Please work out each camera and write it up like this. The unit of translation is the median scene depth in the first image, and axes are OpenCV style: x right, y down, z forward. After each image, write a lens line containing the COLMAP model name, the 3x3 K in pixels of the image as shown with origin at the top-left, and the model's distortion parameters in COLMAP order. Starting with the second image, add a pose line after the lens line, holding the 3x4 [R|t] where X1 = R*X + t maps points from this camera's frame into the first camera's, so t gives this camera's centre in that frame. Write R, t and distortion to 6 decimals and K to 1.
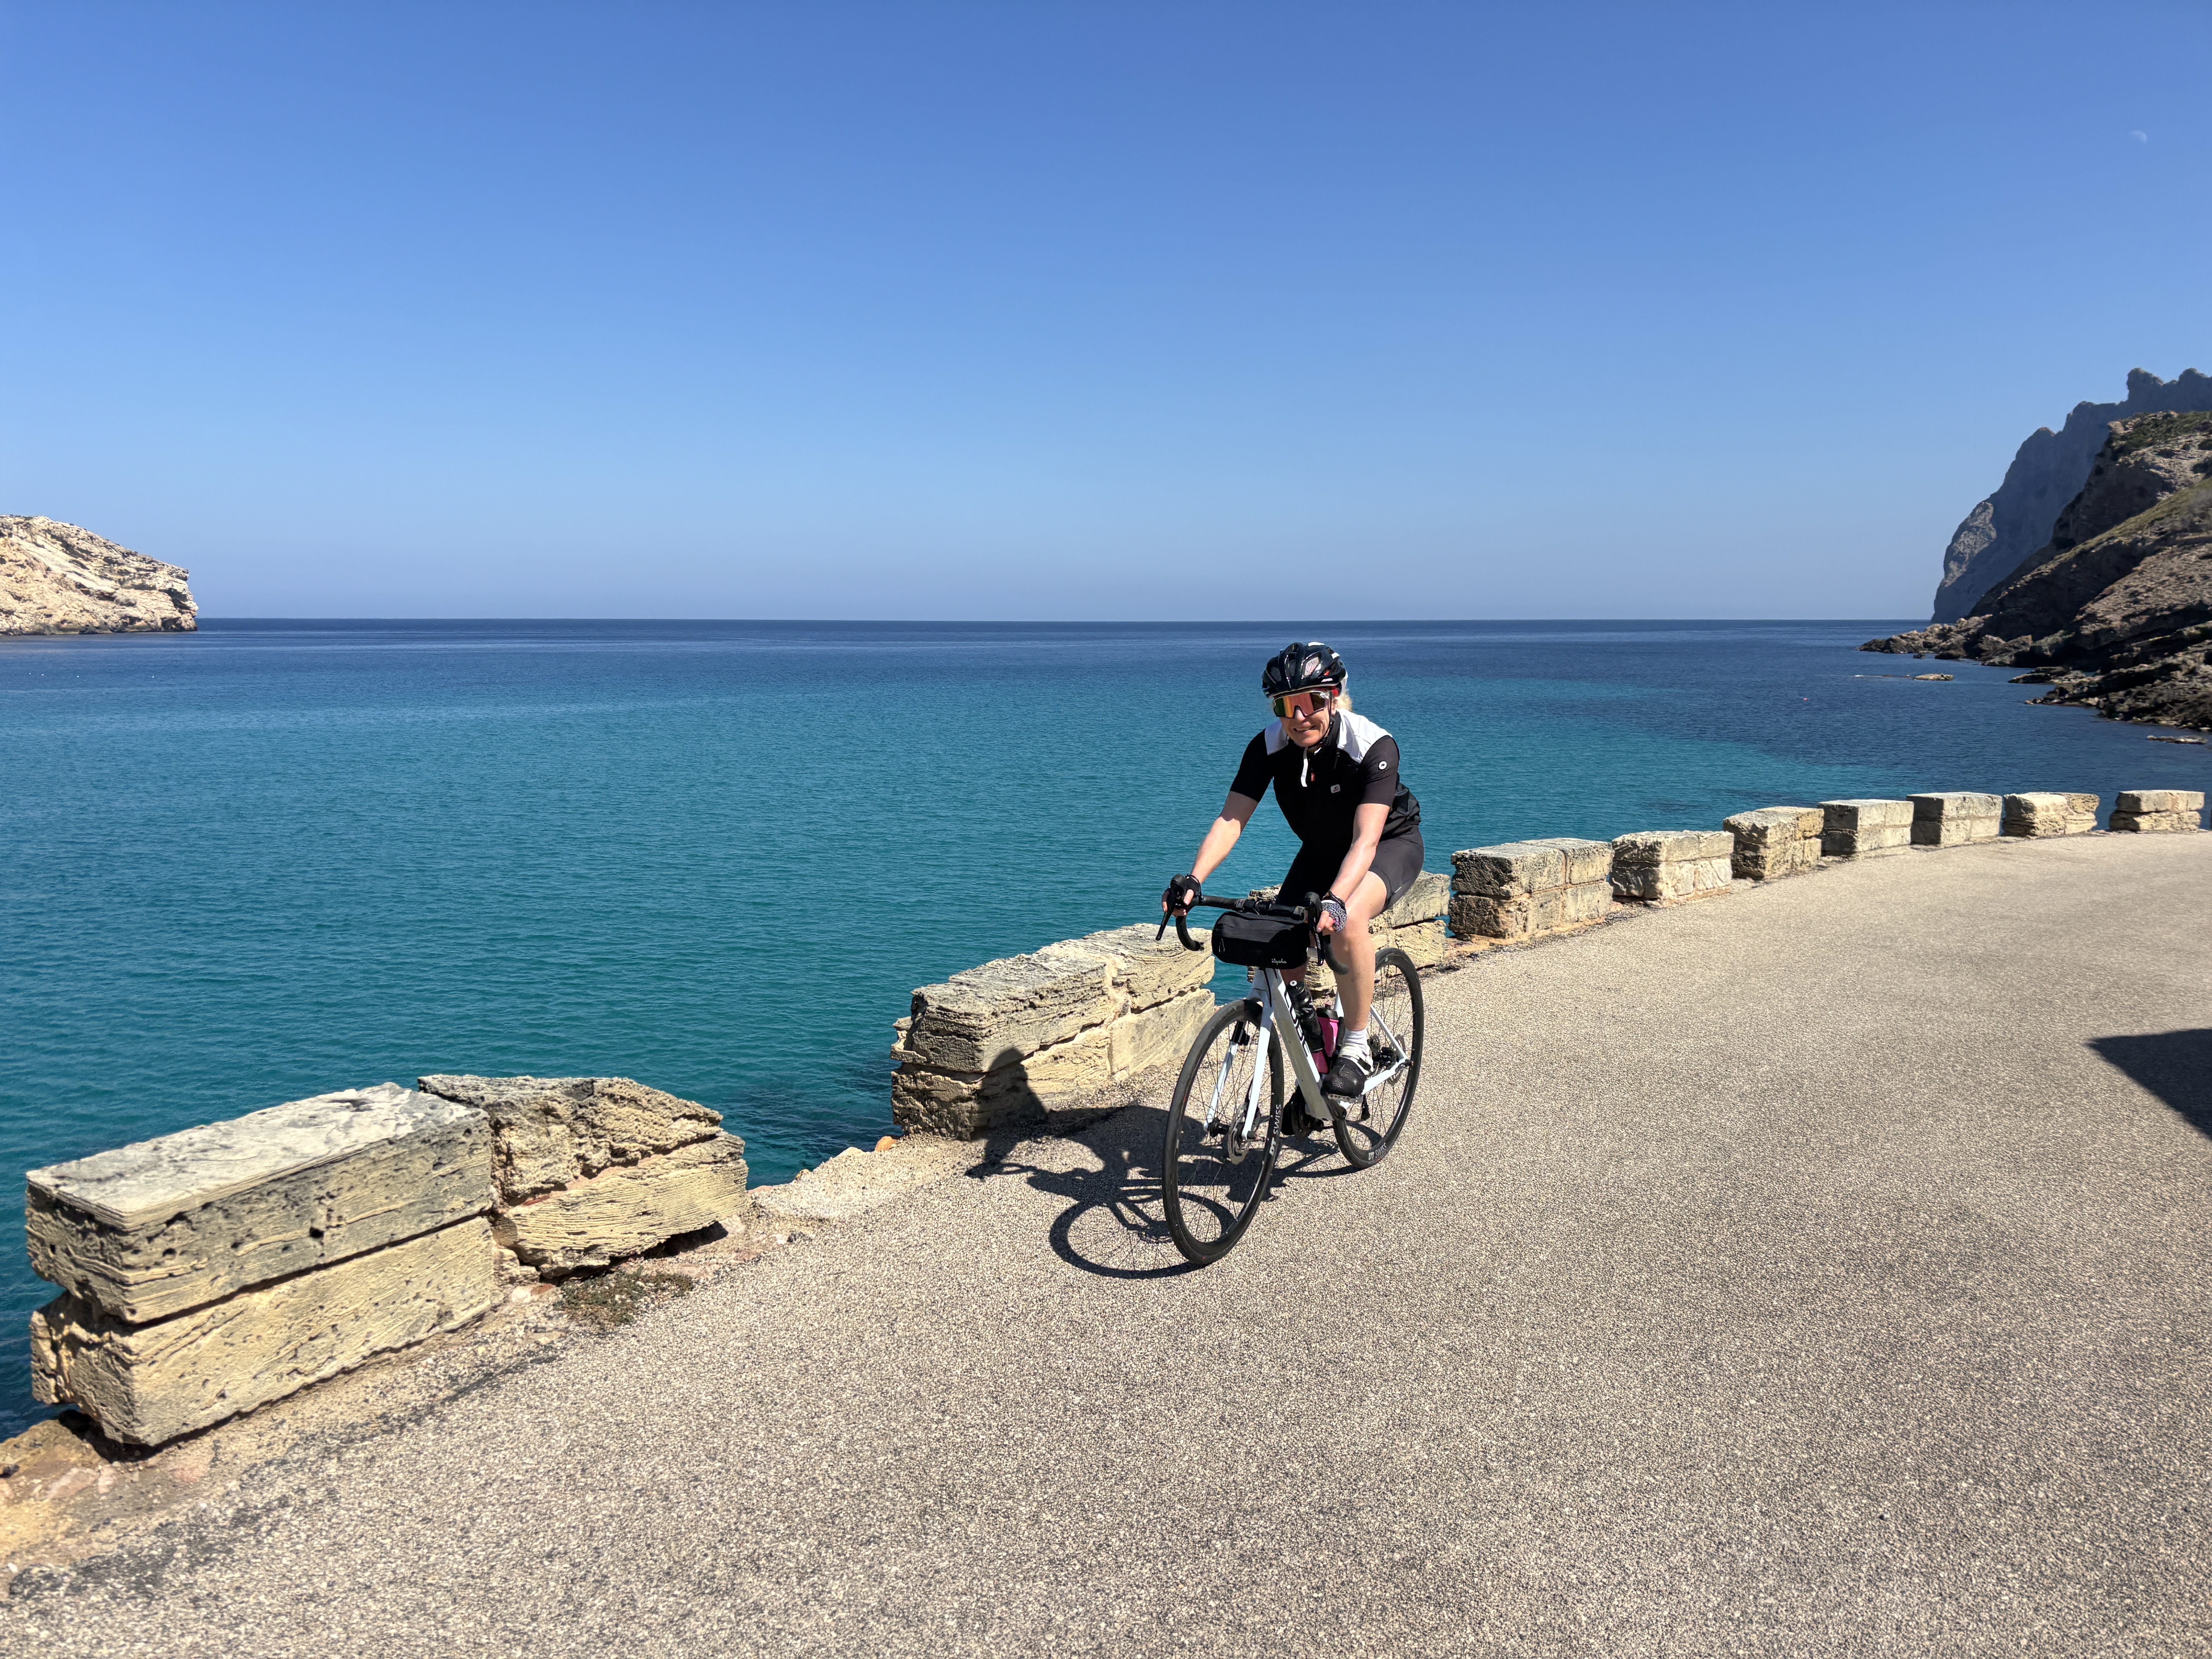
lens RADIAL K [[1664.5, 0, 1093.8], [0, 1664.5, 833.3], [0, 0, 1]] dist [0.041945, -0.049638]
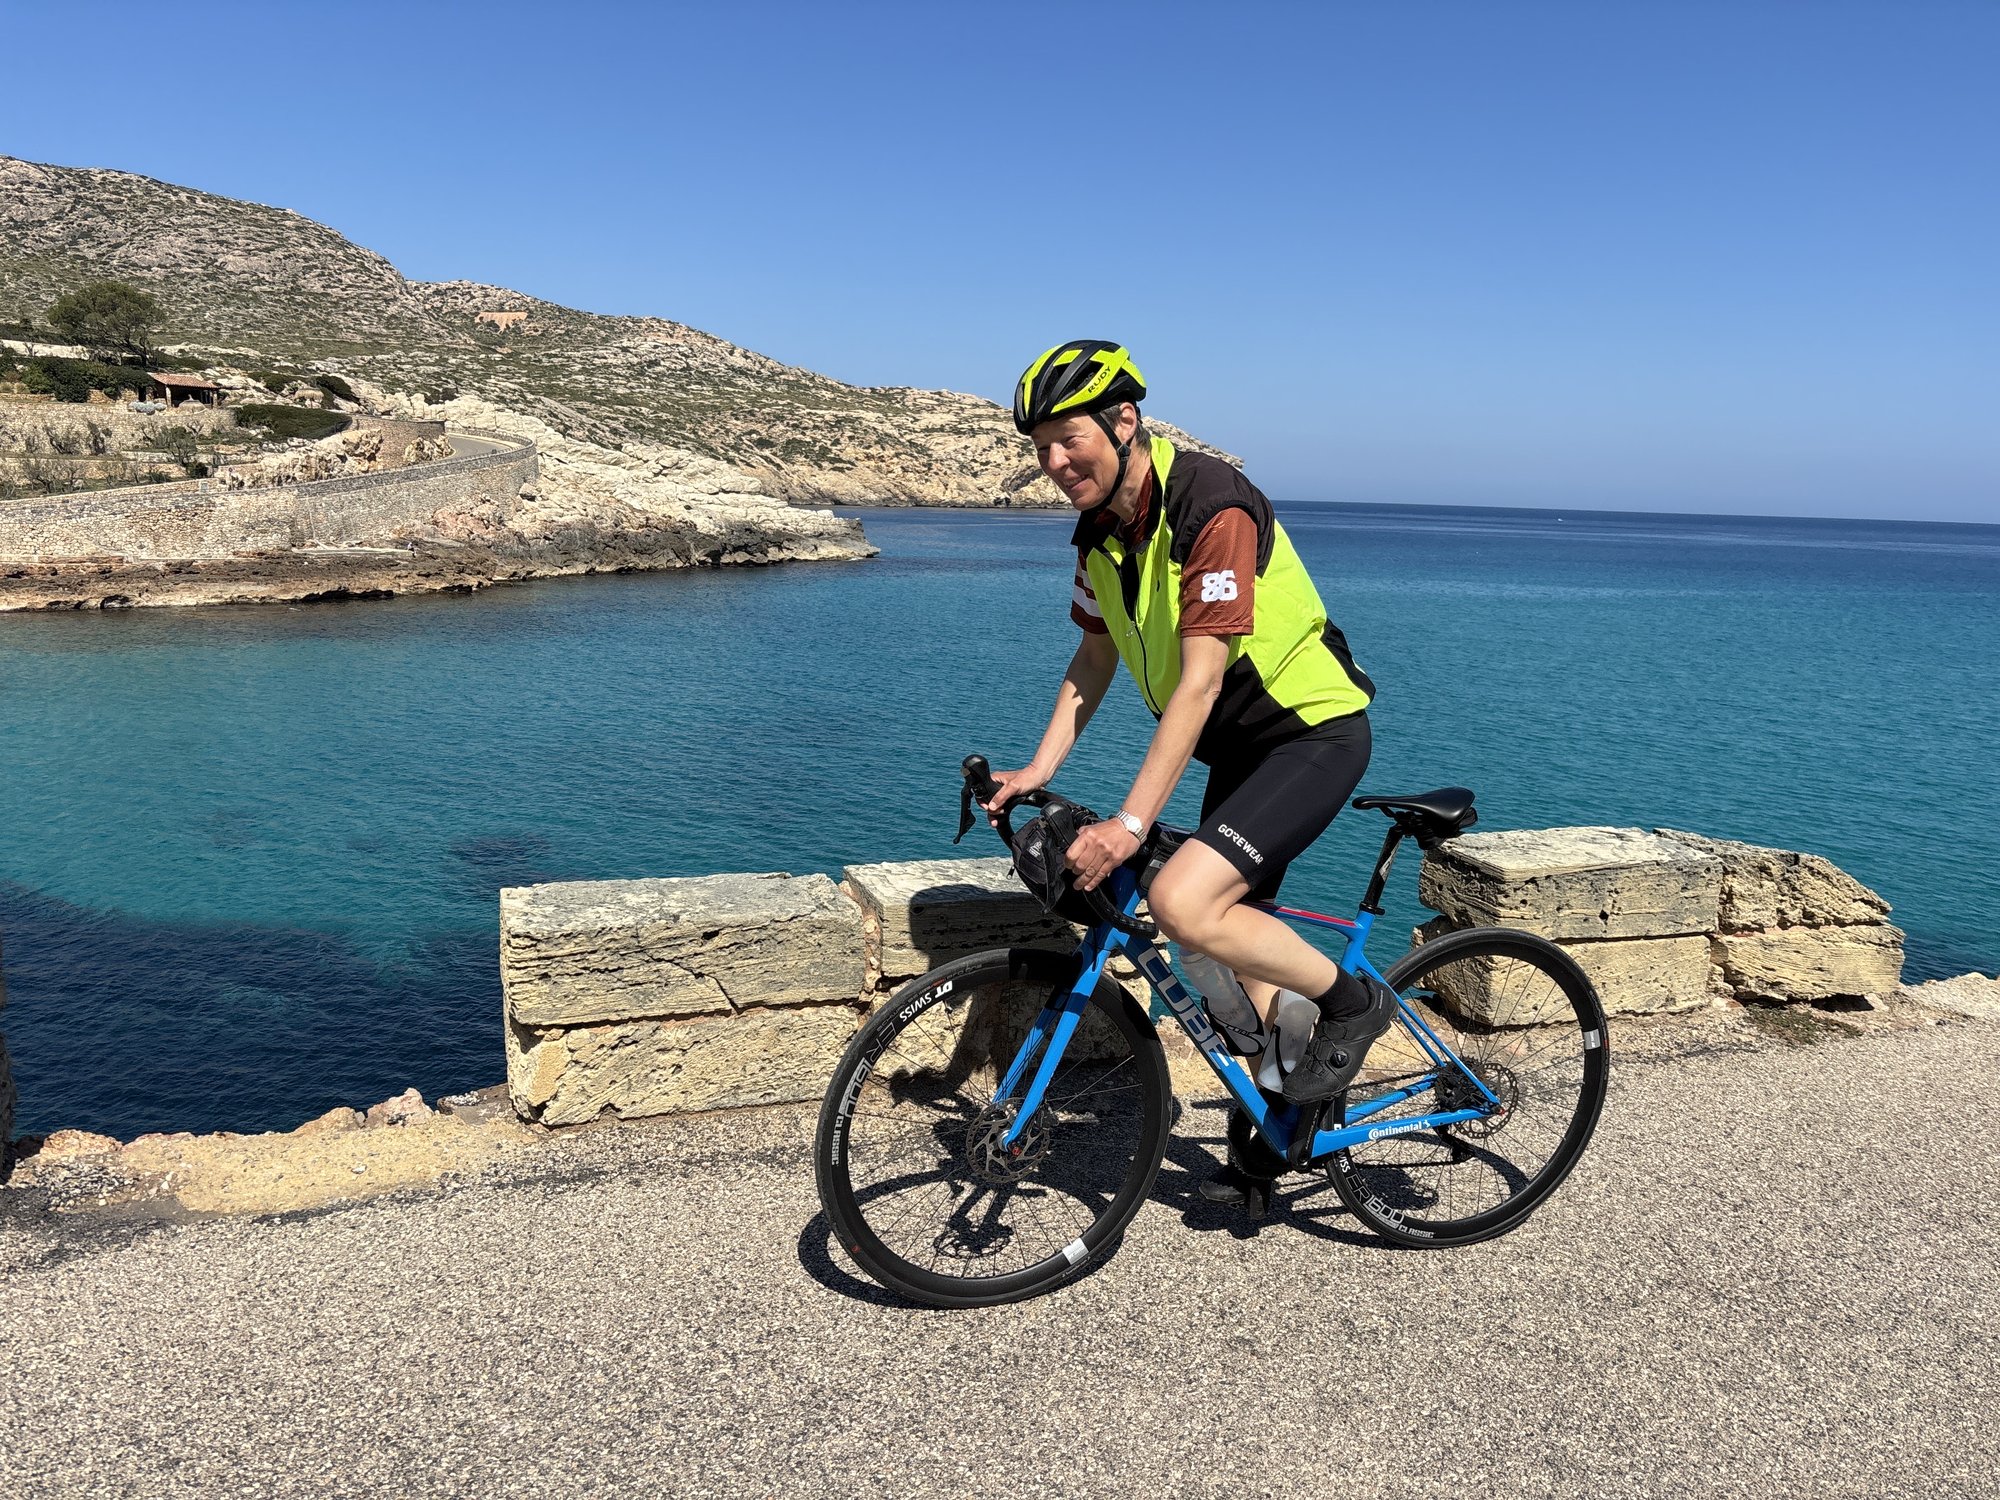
lens RADIAL K [[1508.2, 0, 995.2], [0, 1508.2, 754.6], [0, 0, 1]] dist [0.054148, -0.052244]
pose [[0.797056, 0.130985, -0.589529, -0.108486], [-0.111434, 0.991332, 0.069598, 0.058340], [0.593535, 0.010221, 0.804743, -0.272839]]
